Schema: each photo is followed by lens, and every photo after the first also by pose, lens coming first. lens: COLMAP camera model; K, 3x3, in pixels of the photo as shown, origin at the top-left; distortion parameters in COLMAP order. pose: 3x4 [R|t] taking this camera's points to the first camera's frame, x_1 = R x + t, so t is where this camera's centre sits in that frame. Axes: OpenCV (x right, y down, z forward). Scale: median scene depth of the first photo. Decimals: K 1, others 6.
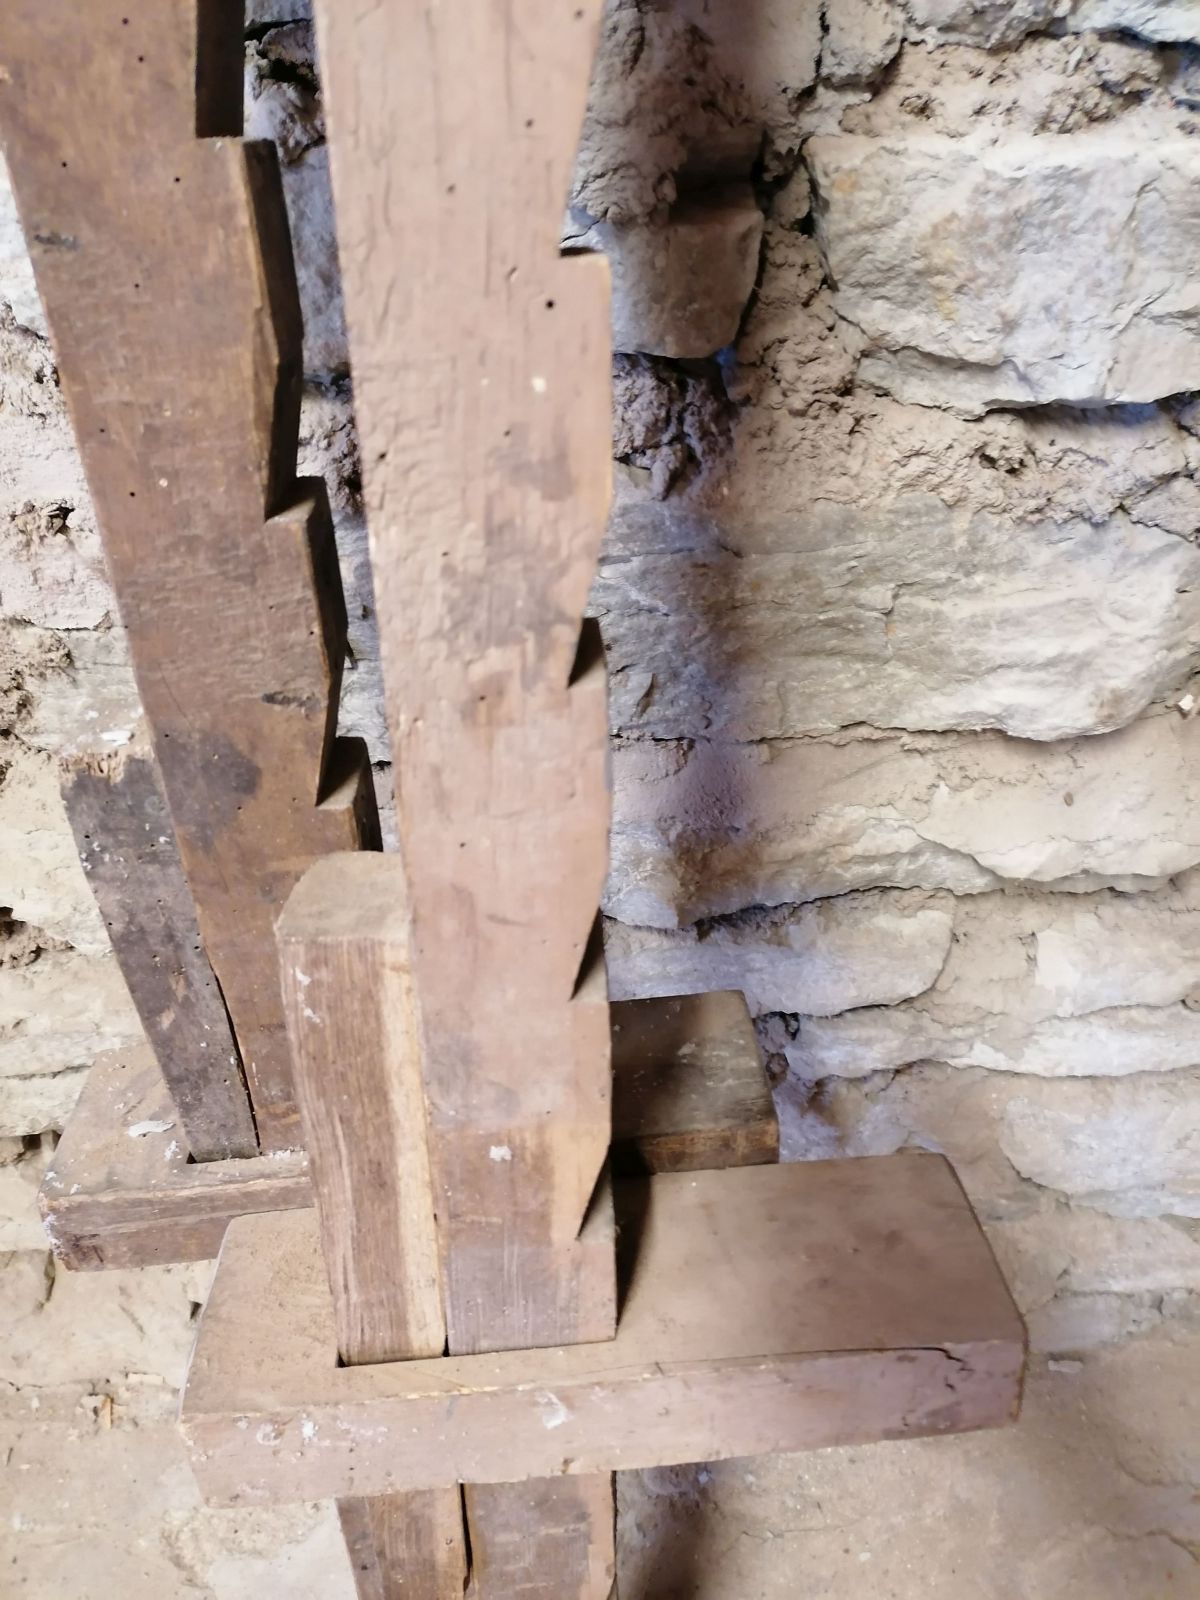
lens RADIAL K [[1203.3, 0, 598.4], [0, 1203.3, 800.2], [0, 0, 1]] dist [0.025825, -0.005077]
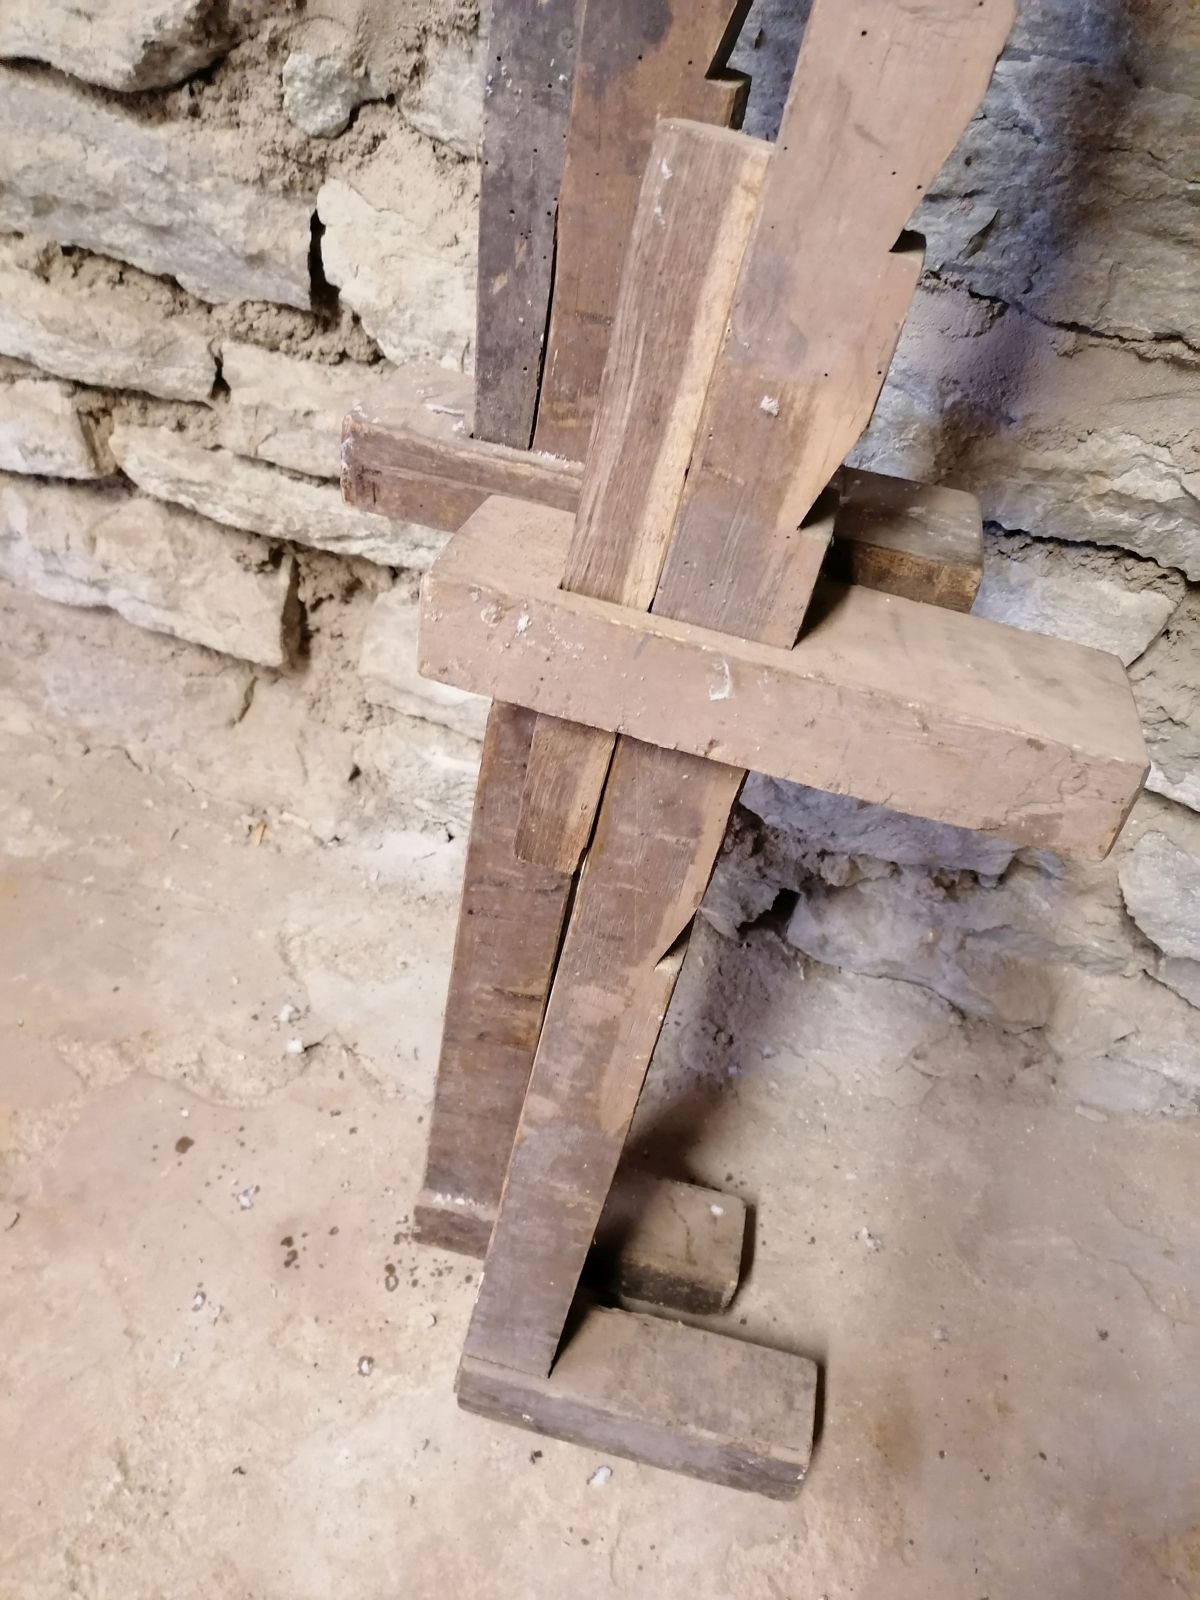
lens RADIAL K [[1205.5, 0, 602.2], [0, 1205.5, 800.2], [0, 0, 1]] dist [0.026040, -0.001732]
pose [[0.934543, 0.340438, -0.103589, 0.010338], [-0.323068, 0.933747, 0.154088, 0.347700], [0.149183, -0.110536, 0.982612, -0.119881]]
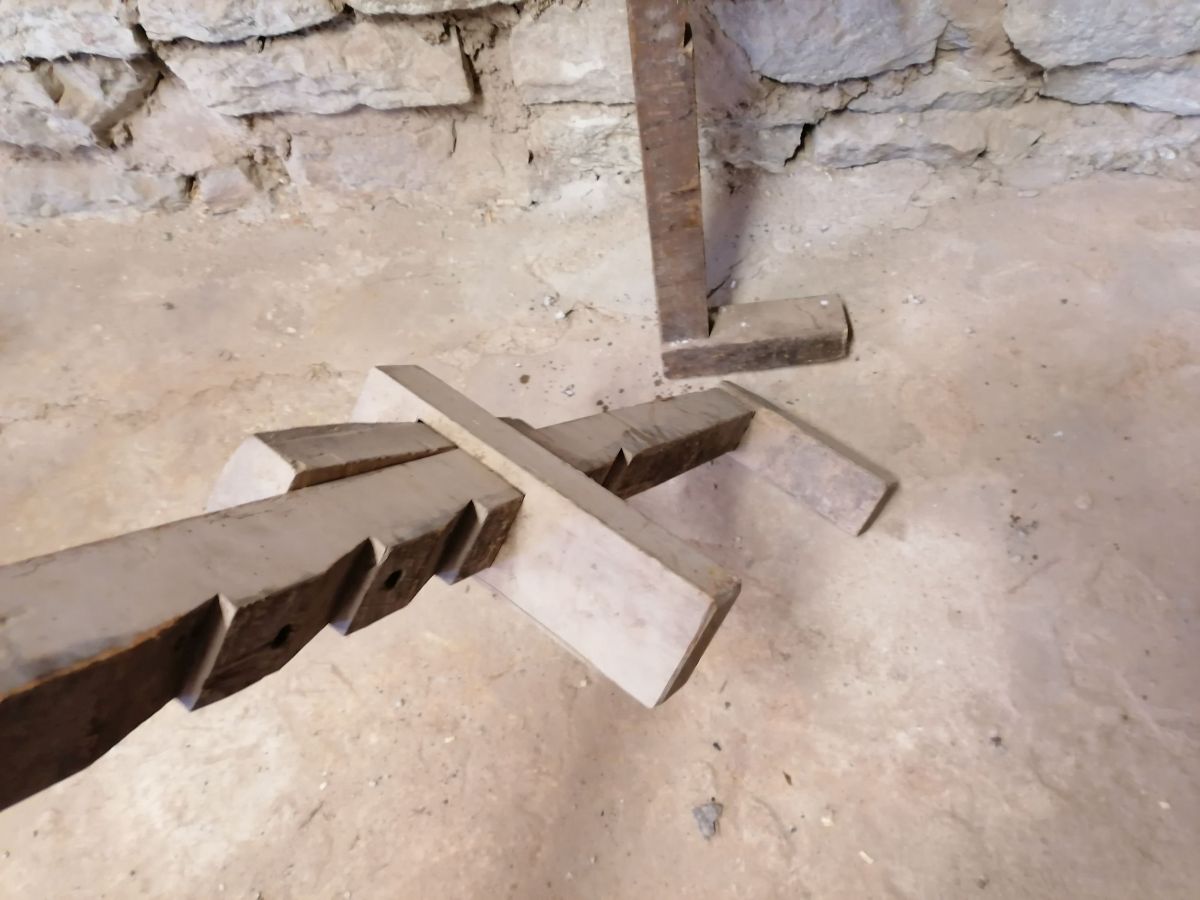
lens RADIAL K [[902.5, 0, 600.7], [0, 902.5, 448.3], [0, 0, 1]] dist [0.025825, -0.005077]
pose [[0.989959, 0.026109, -0.138926, -0.043635], [0.023999, 0.937486, 0.347196, 0.636679], [0.139306, -0.347044, 0.927445, -0.734350]]
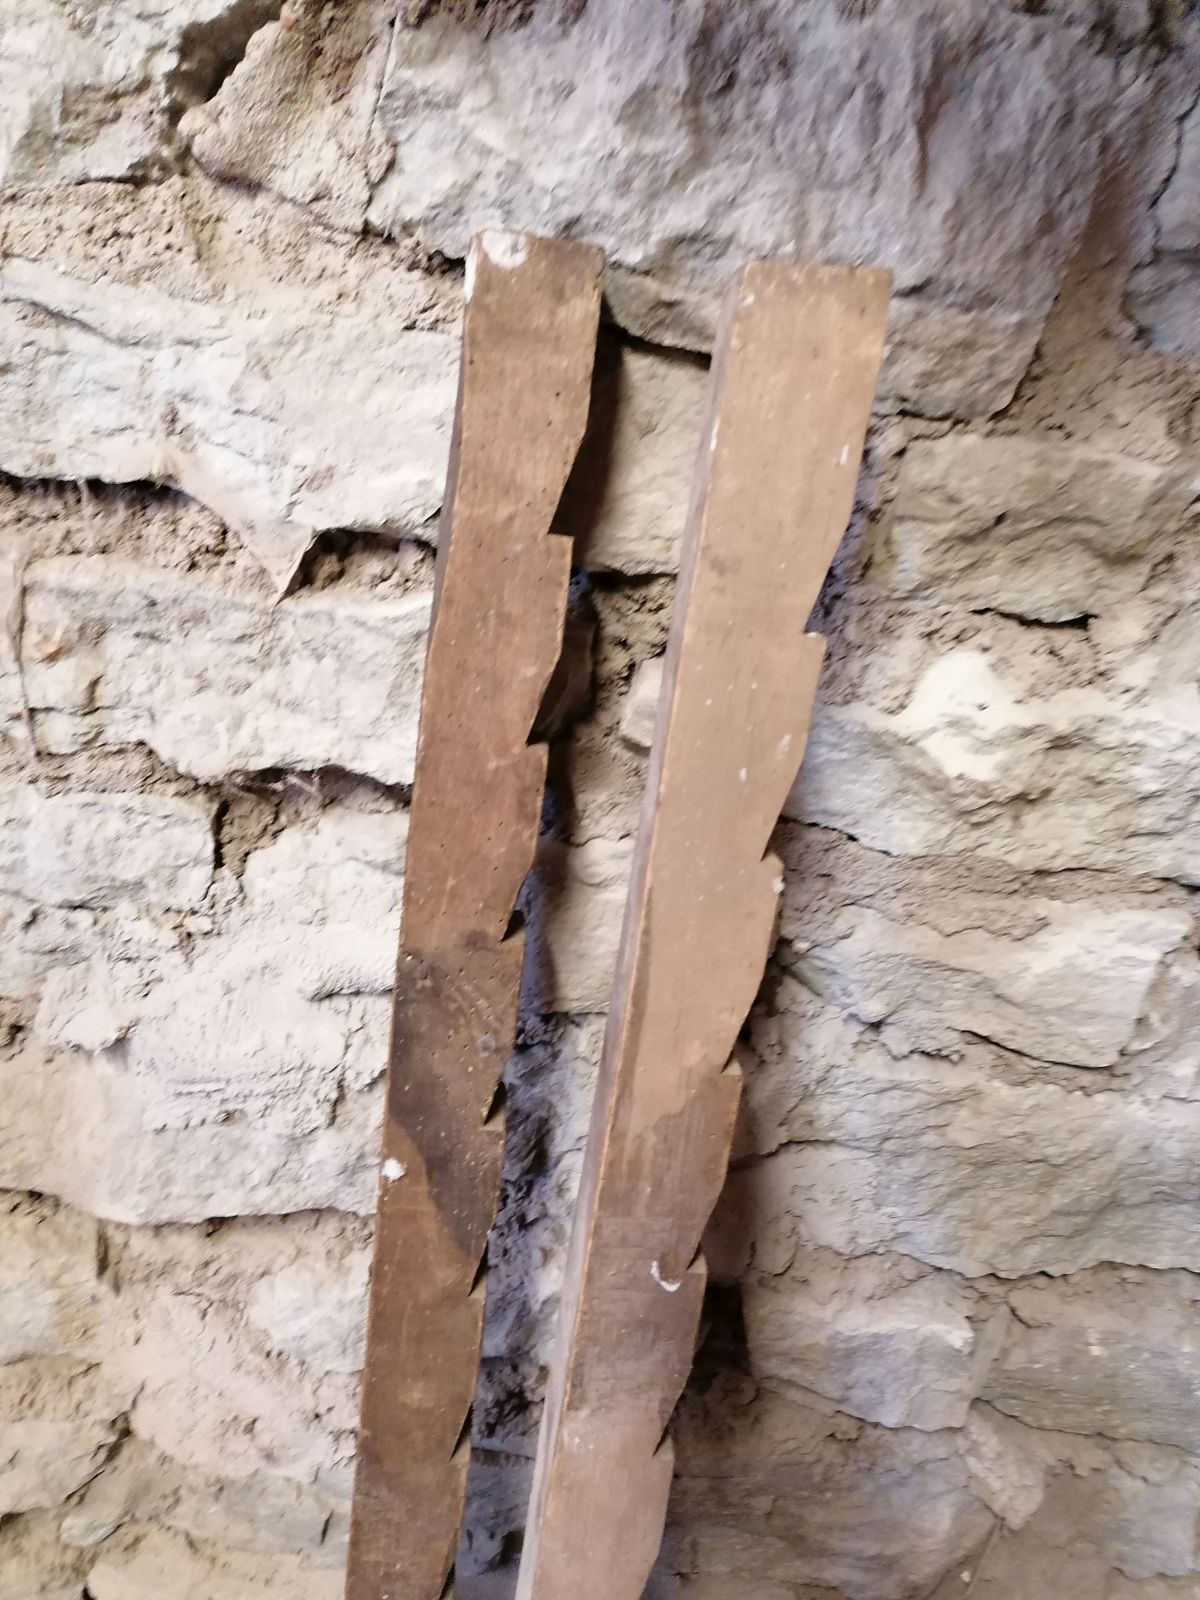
lens RADIAL K [[1203.3, 0, 598.4], [0, 1203.3, 800.2], [0, 0, 1]] dist [0.025825, -0.005077]
pose [[0.987968, 0.145469, 0.052517, -0.197687], [-0.124079, 0.948232, -0.292336, -0.583429], [-0.092325, 0.282303, 0.954872, -0.752320]]
